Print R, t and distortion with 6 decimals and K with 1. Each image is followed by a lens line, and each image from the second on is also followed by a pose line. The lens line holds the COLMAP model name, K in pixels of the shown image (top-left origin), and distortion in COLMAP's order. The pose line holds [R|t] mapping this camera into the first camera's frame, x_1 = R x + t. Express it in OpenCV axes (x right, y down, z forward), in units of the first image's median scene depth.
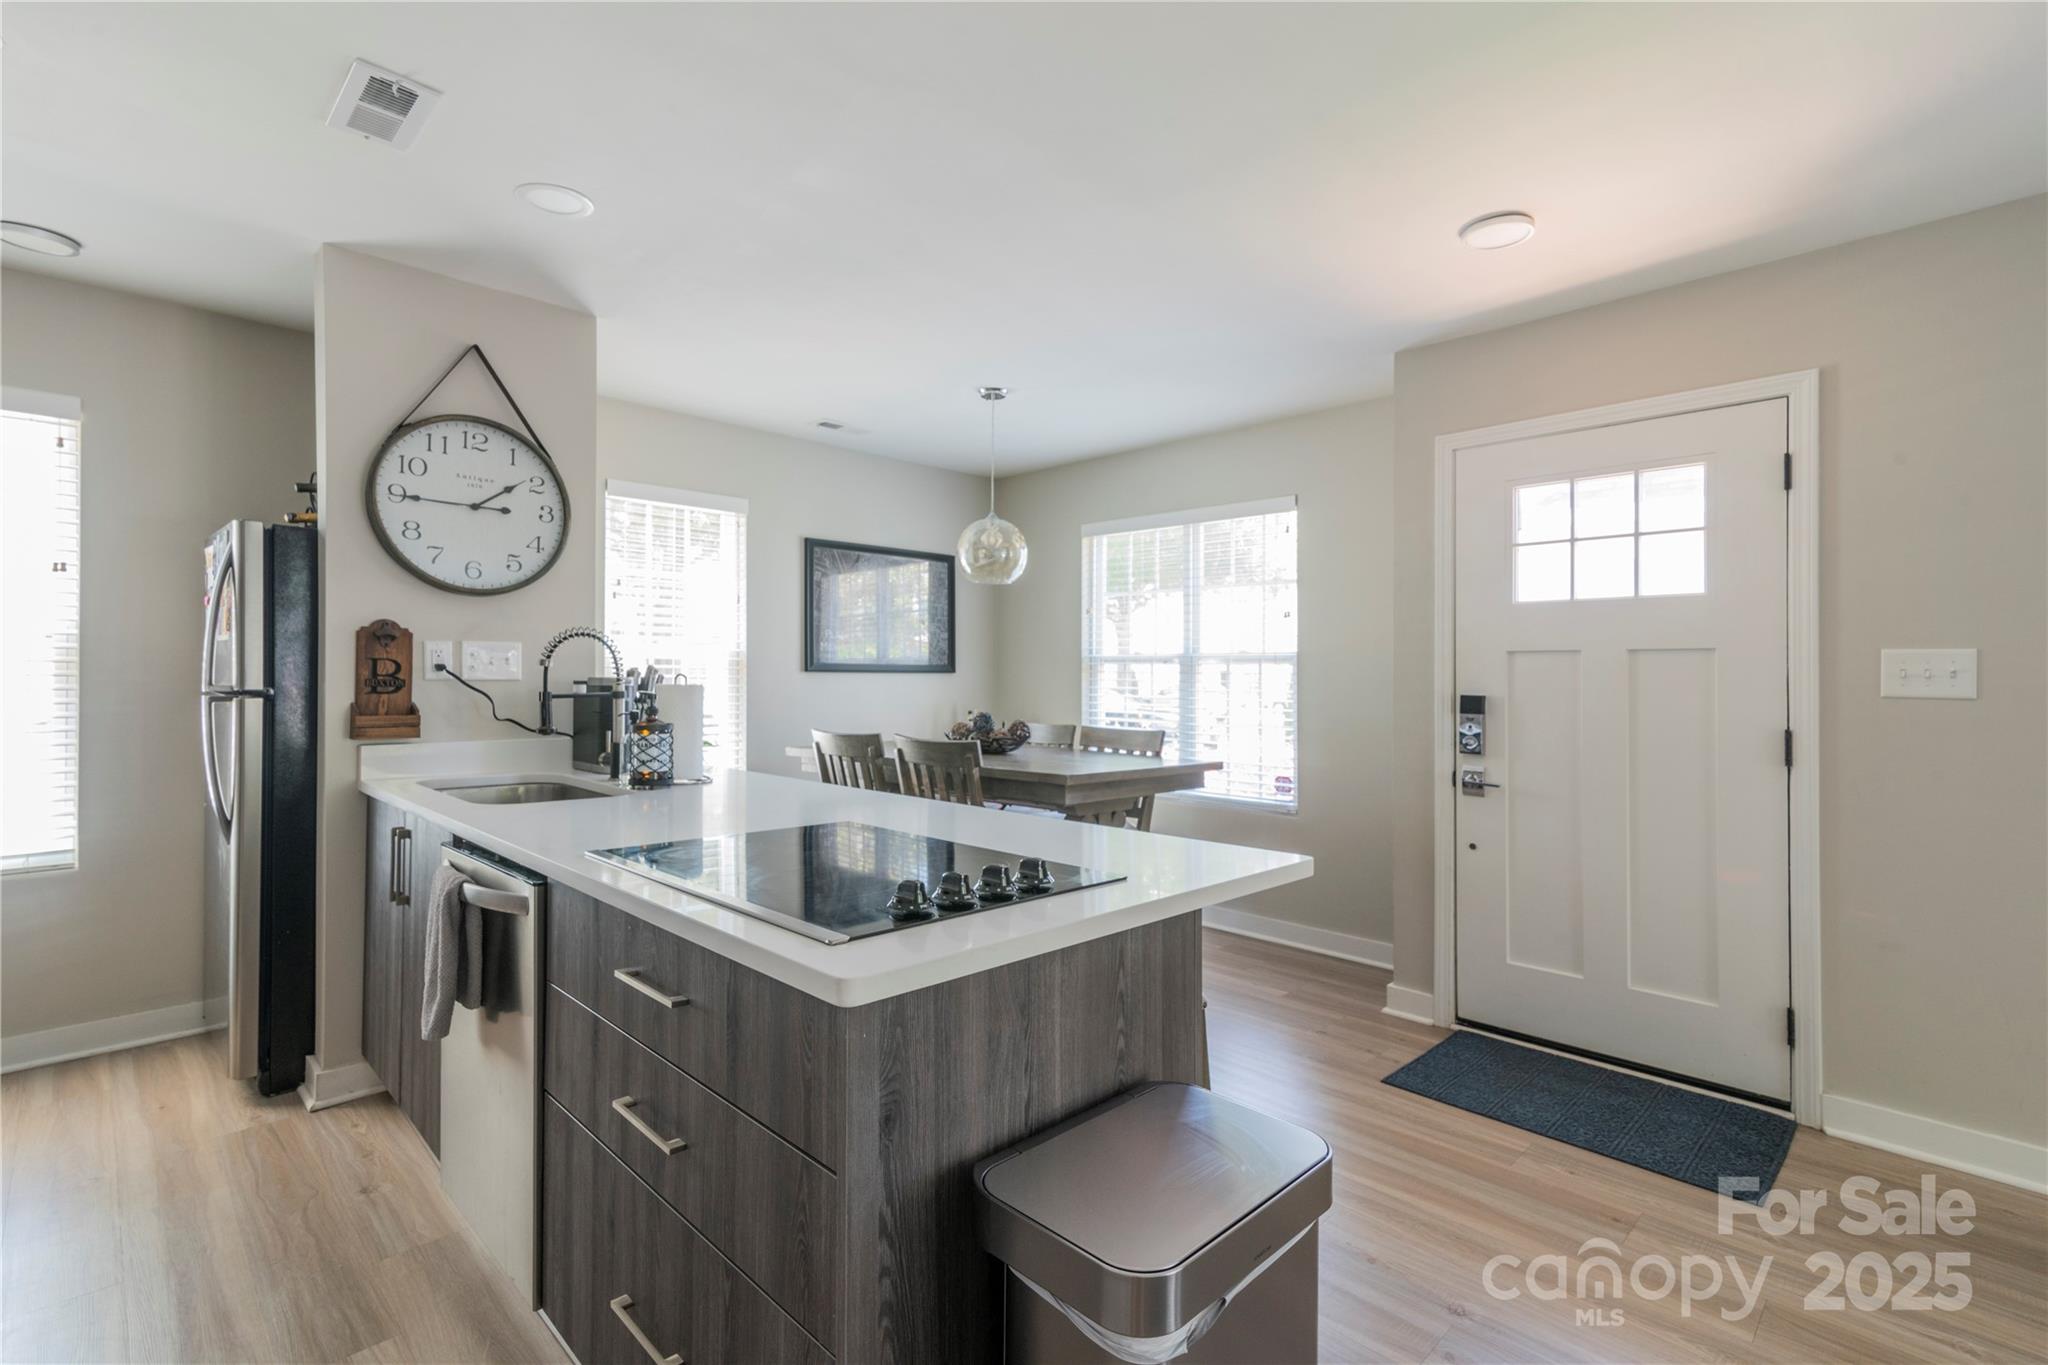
lens RADIAL K [[940.4, 0, 1024.8], [0, 940.4, 659.2], [0, 0, 1]] dist [0.012802, 0.000615]
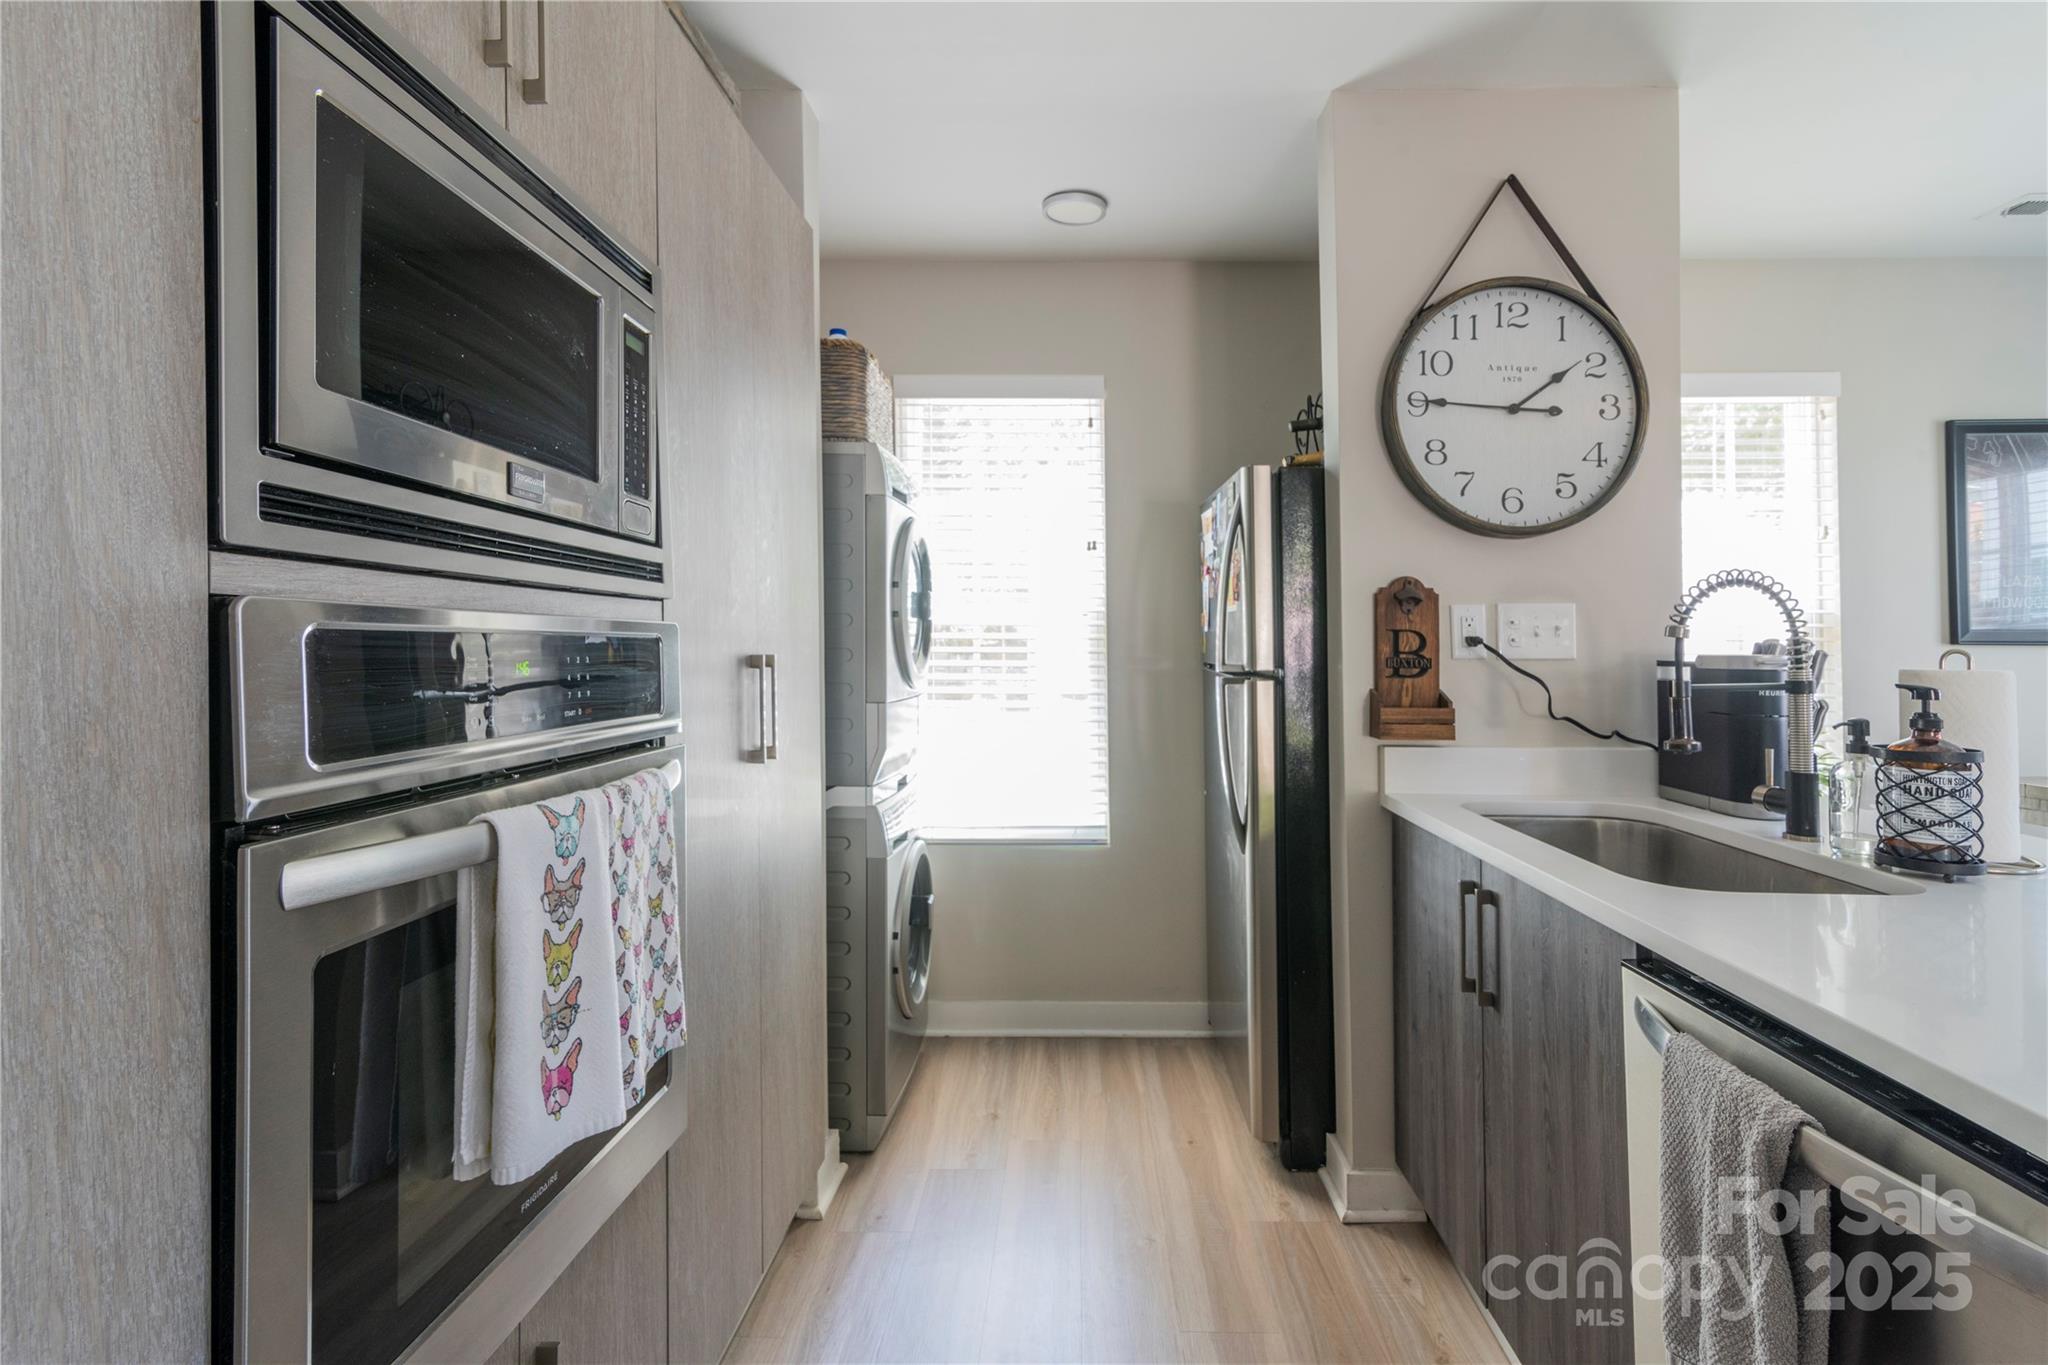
lens RADIAL K [[955.4, 0, 1063.5], [0, 955.4, 655.6], [0, 0, 1]] dist [0.000682, 0.000354]
pose [[0.699265, 0.001060, -0.714862, -0.308939], [0.016439, 0.999711, 0.017563, 0.001730], [0.714673, -0.024033, 0.699045, 0.267700]]
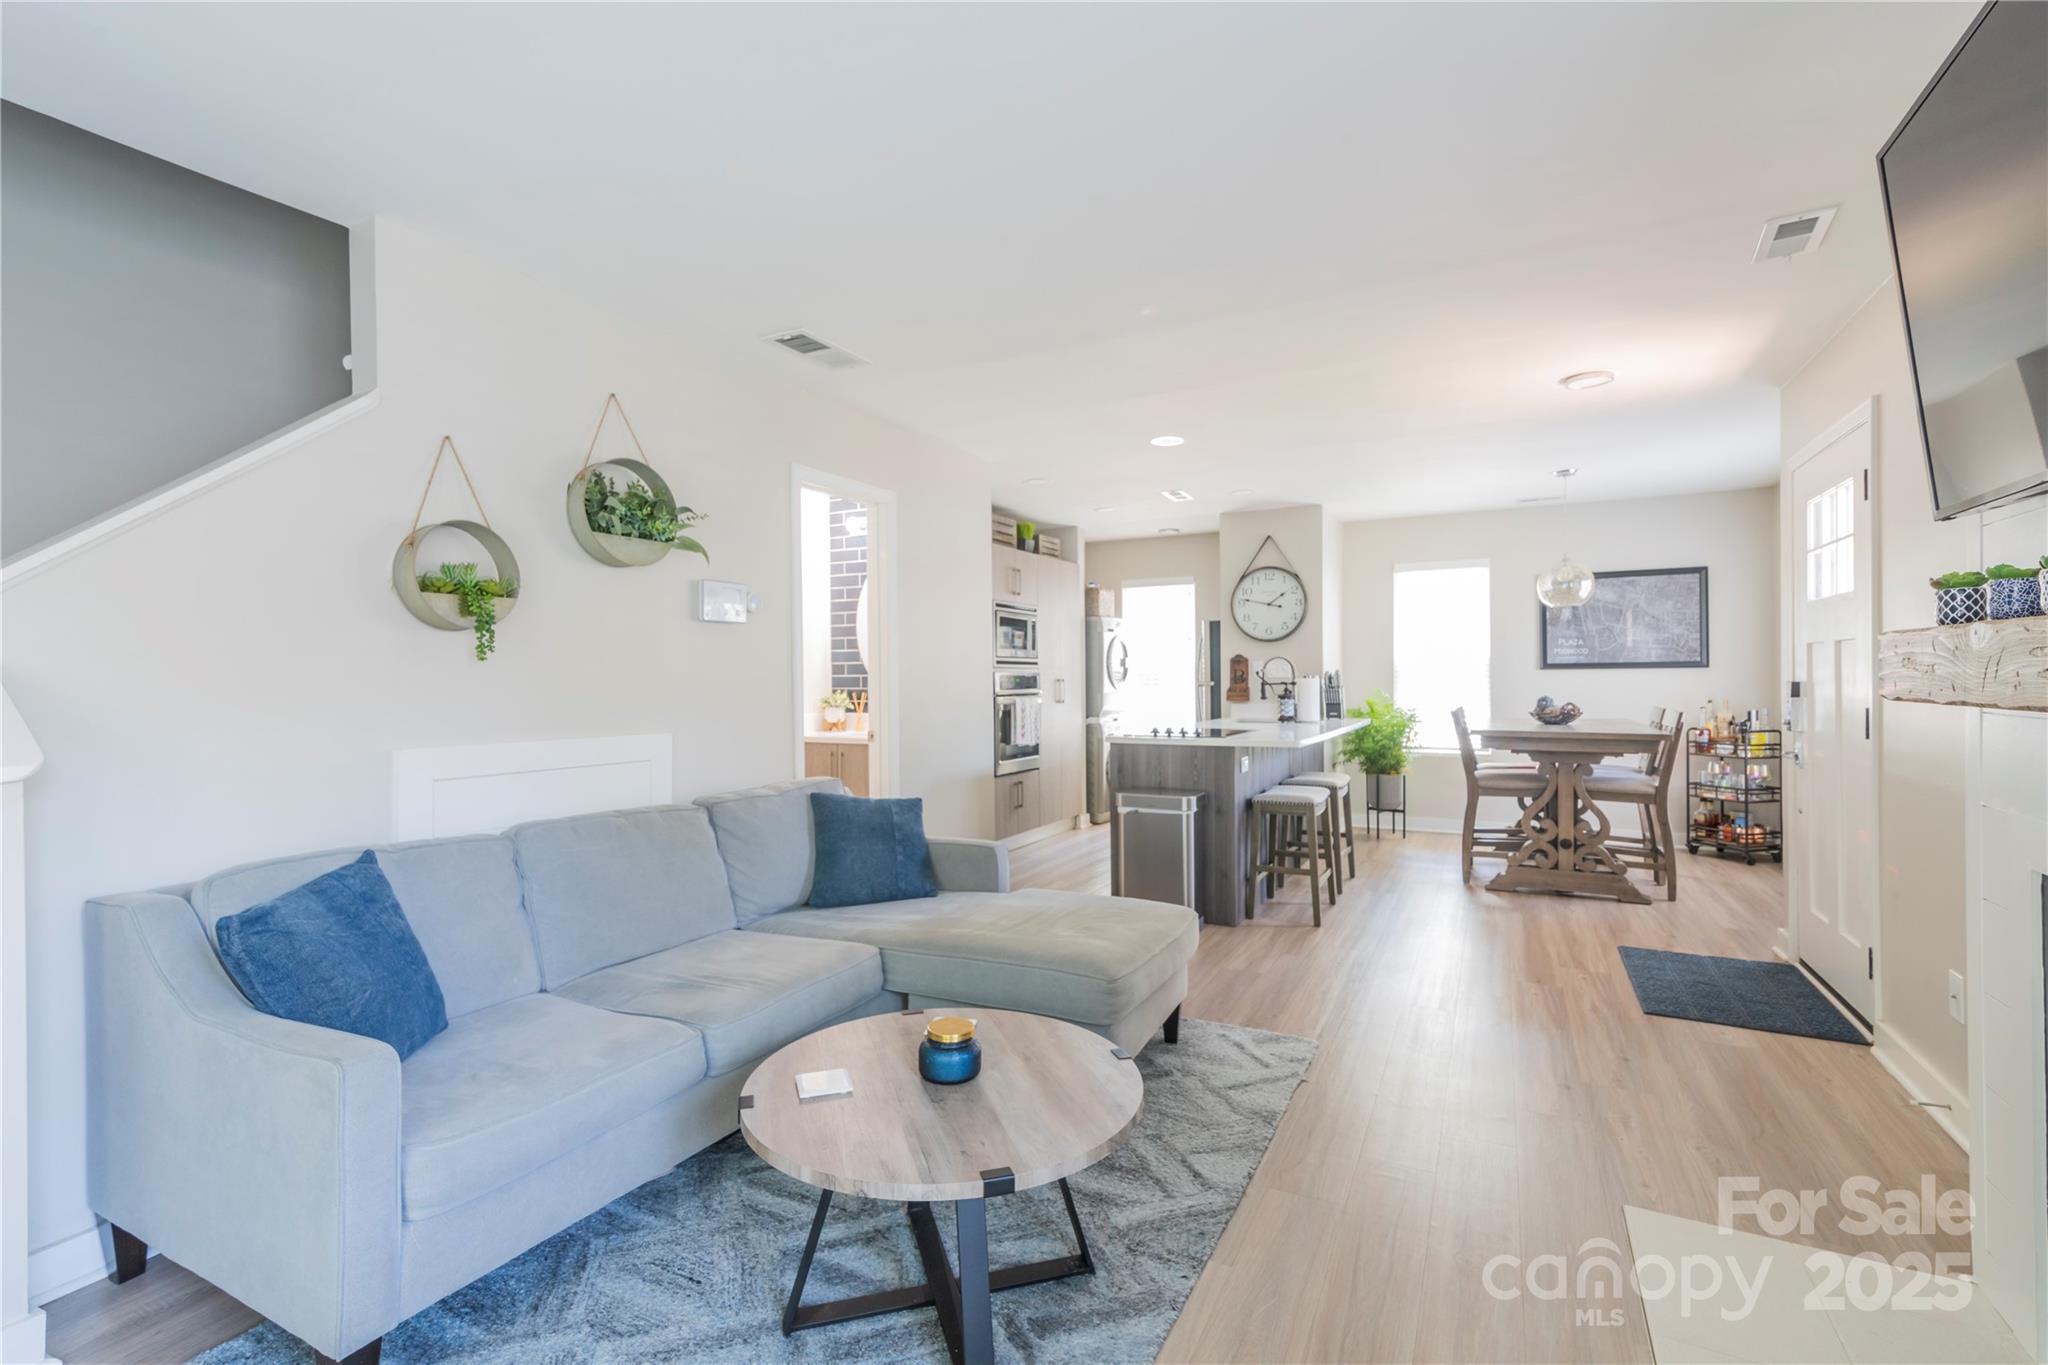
lens RADIAL K [[933.4, 0, 1016.9], [0, 933.4, 677.7], [0, 0, 1]] dist [0.010277, 0.000130]
pose [[0.306667, -0.011712, -0.951745, 1.423611], [0.030385, 0.999535, -0.002509, 0.008023], [0.951332, -0.028149, 0.306881, -0.312979]]
